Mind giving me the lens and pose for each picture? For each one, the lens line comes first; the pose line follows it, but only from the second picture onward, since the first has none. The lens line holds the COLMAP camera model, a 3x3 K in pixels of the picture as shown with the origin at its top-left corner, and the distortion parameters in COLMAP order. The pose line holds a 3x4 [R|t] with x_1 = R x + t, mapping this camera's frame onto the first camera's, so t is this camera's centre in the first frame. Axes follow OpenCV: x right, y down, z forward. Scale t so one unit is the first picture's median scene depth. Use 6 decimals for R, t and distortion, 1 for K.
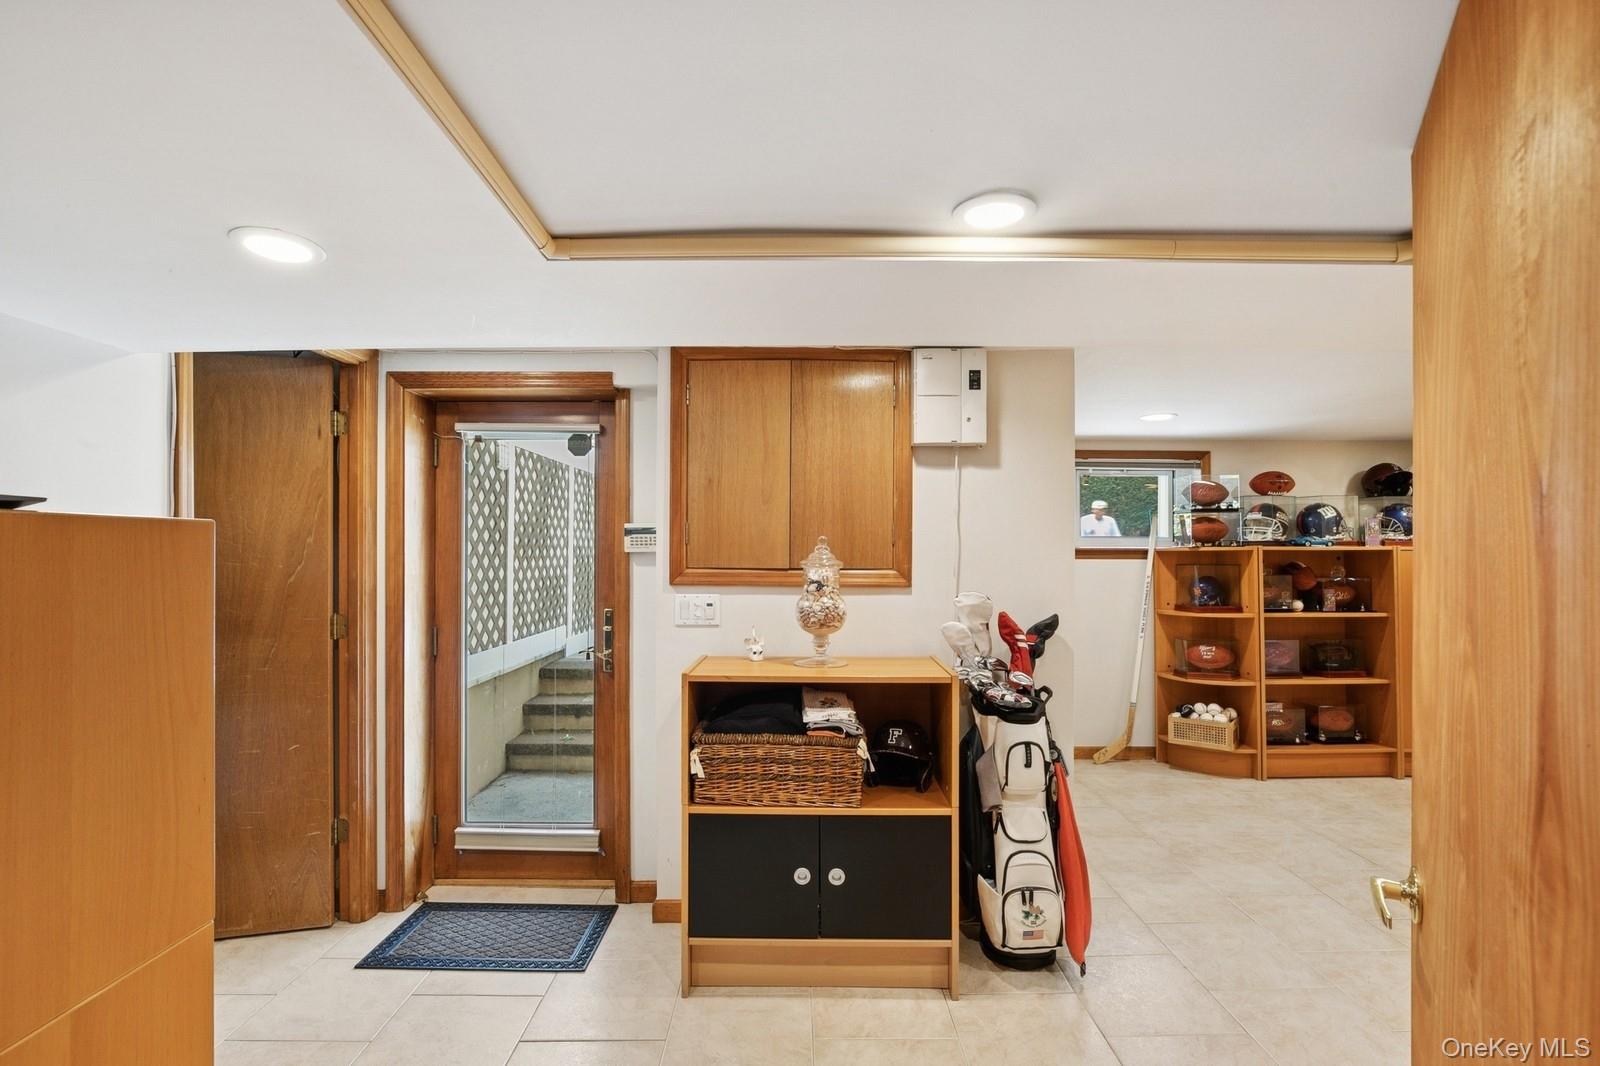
lens RADIAL K [[726.7, 0, 796.7], [0, 726.7, 549.2], [0, 0, 1]] dist [-0.000094, -0.000279]
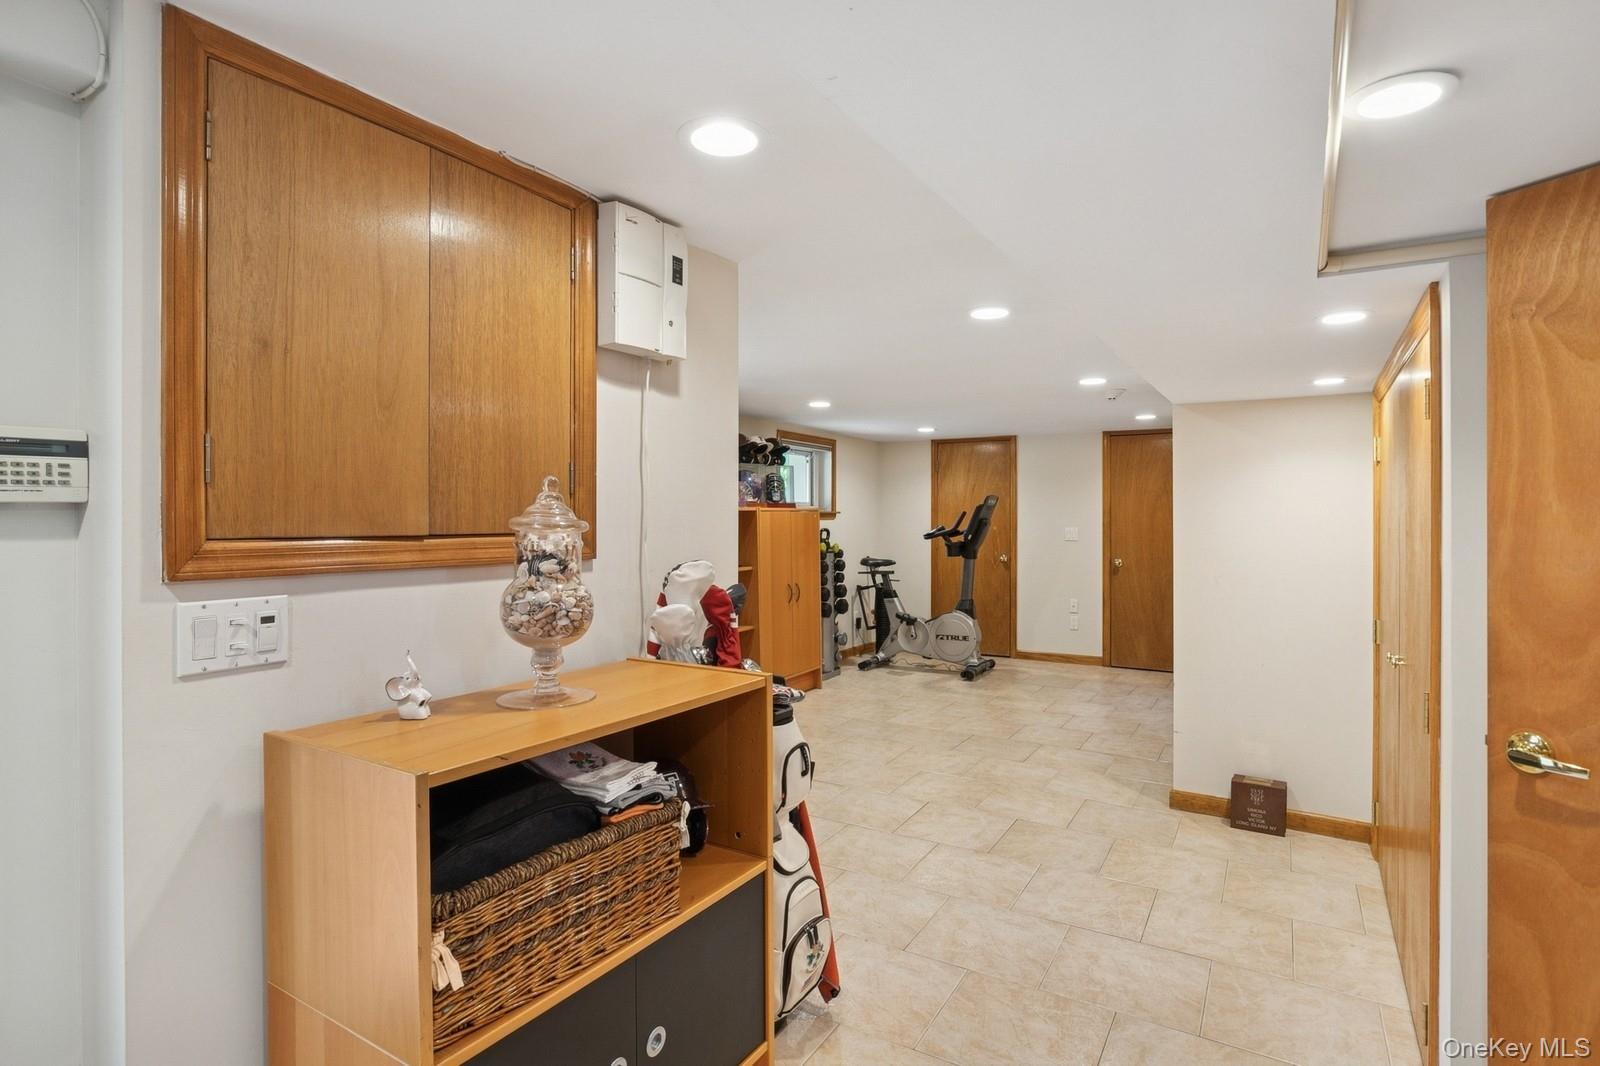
lens RADIAL K [[818.9, 0, 799.0], [0, 818.9, 514.6], [0, 0, 1]] dist [-0.008174, -0.001089]
pose [[0.522084, -0.001132, 0.852893, -0.399954], [0.001779, 0.999998, 0.000239, 0.012203], [-0.852892, 0.001392, 0.522085, 0.475909]]
